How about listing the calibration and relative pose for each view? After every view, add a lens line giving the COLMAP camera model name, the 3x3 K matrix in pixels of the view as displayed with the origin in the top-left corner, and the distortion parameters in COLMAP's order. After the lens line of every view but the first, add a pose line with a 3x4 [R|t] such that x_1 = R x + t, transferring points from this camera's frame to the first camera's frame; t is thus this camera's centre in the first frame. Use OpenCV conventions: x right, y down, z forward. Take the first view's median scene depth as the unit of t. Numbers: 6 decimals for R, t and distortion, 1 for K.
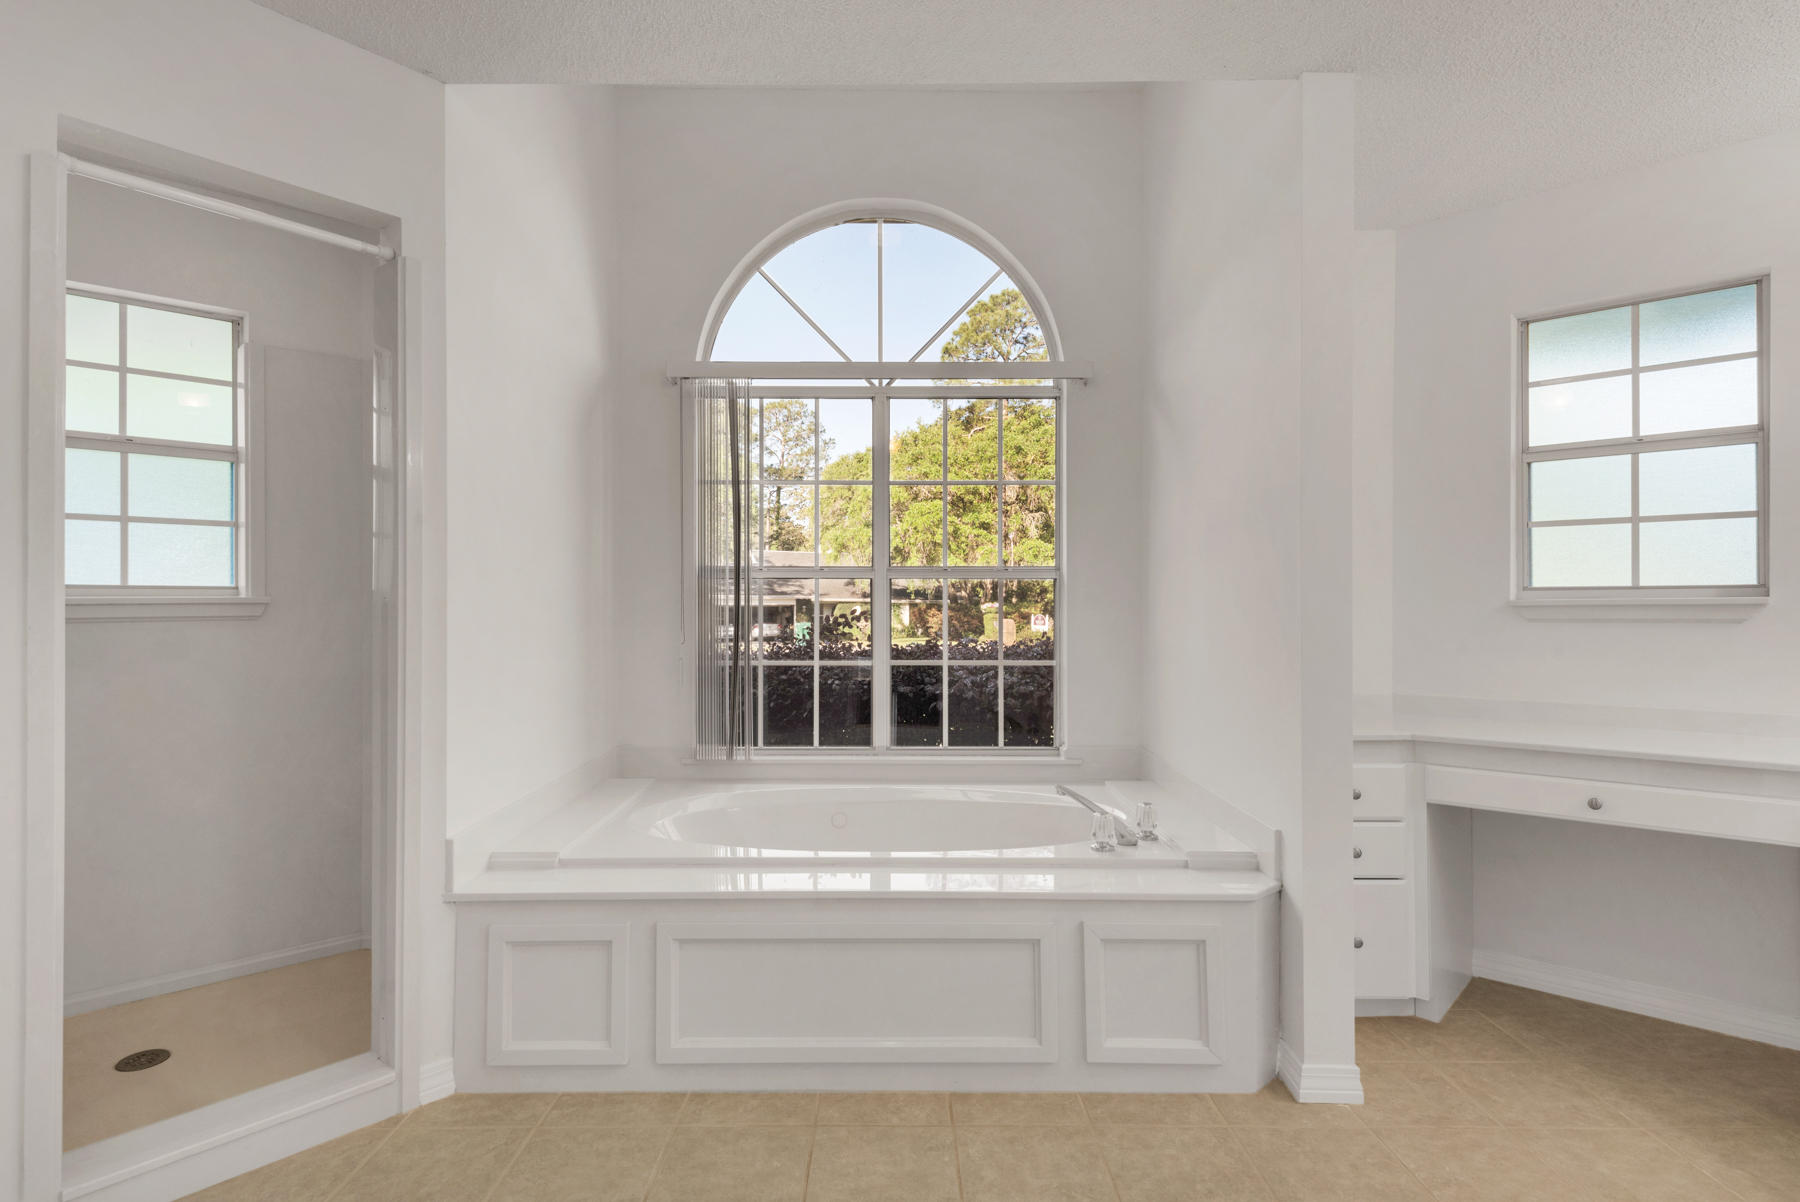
lens RADIAL K [[955.9, 0, 899.0], [0, 955.9, 590.1], [0, 0, 1]] dist [-0.007780, -0.001163]
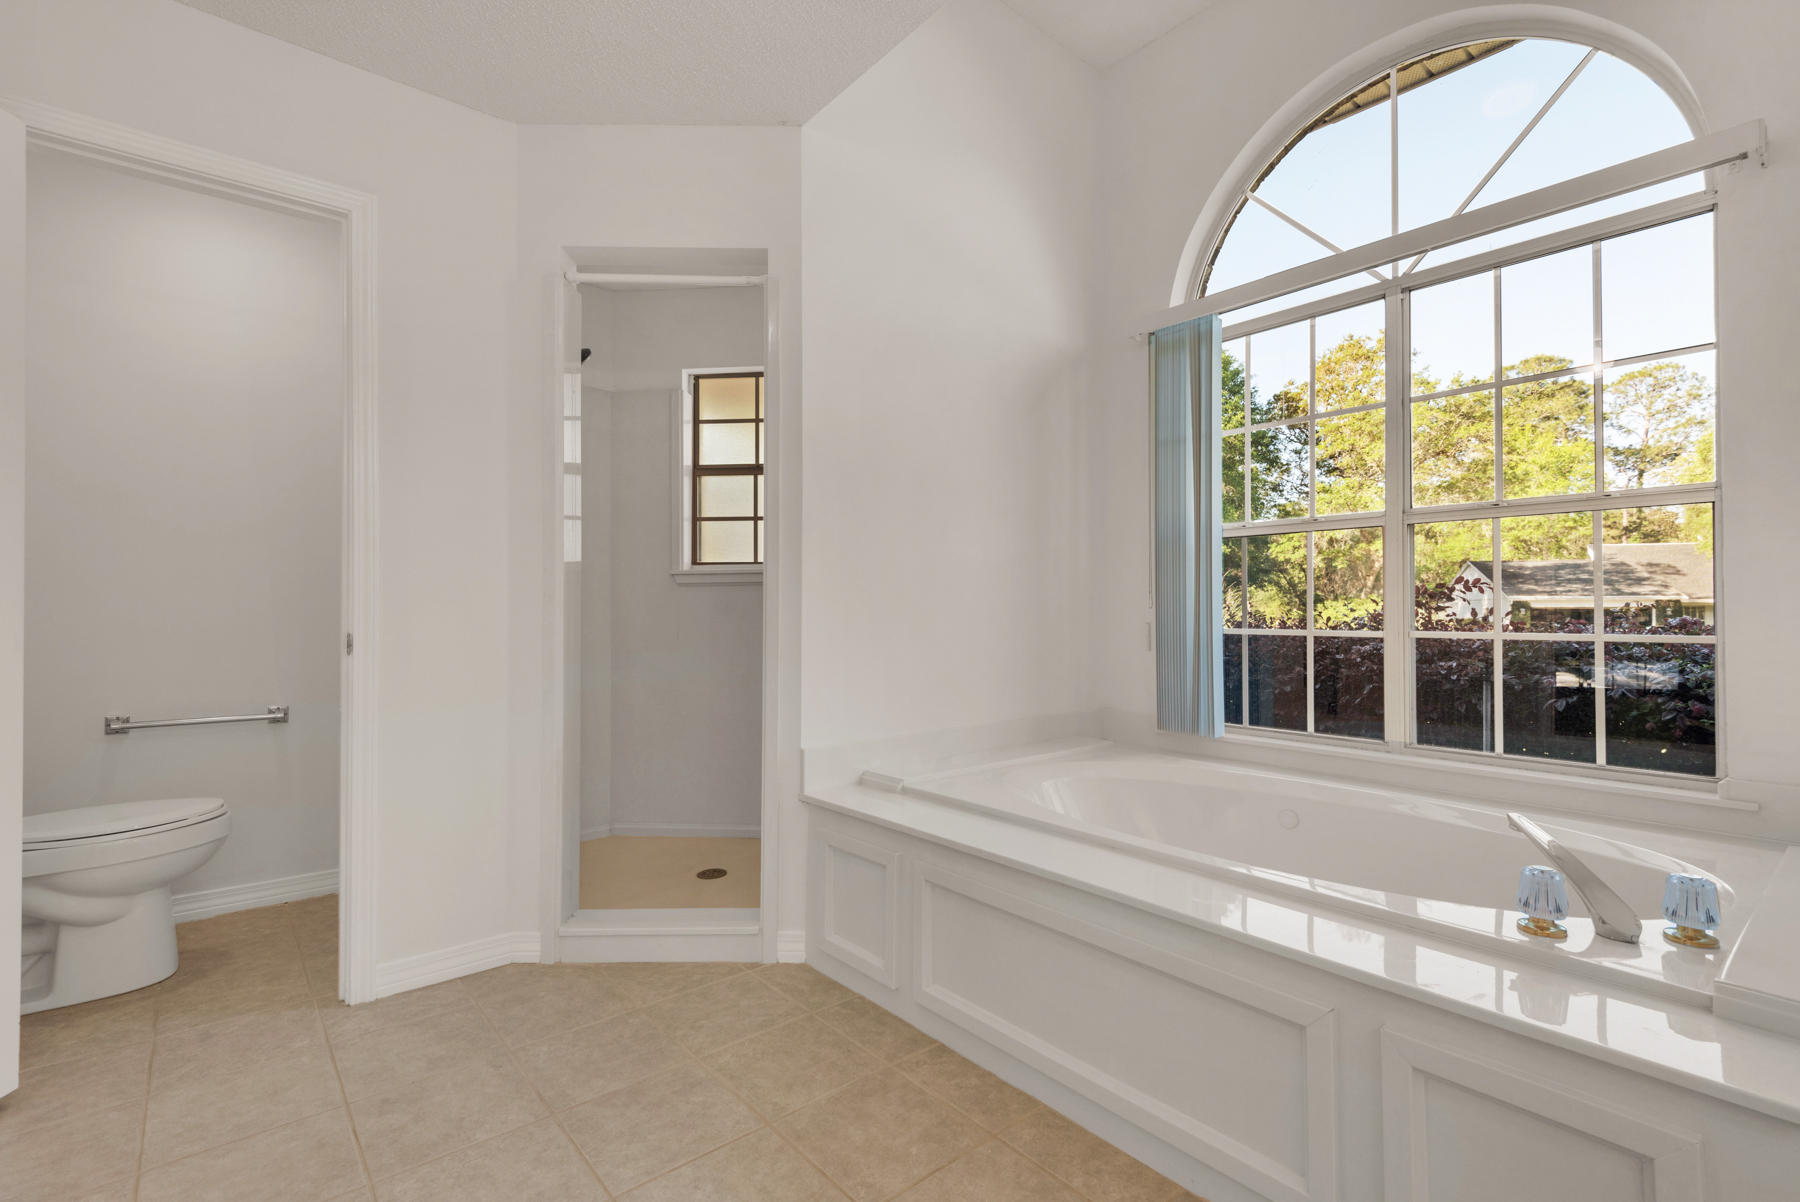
lens RADIAL K [[812.9, 0, 902.7], [0, 812.9, 599.0], [0, 0, 1]] dist [0.030131, -0.015253]
pose [[0.634828, -0.011462, -0.772569, 0.287807], [0.010744, 0.999924, -0.006007, 0.054909], [0.772579, -0.004487, 0.634903, 0.311279]]
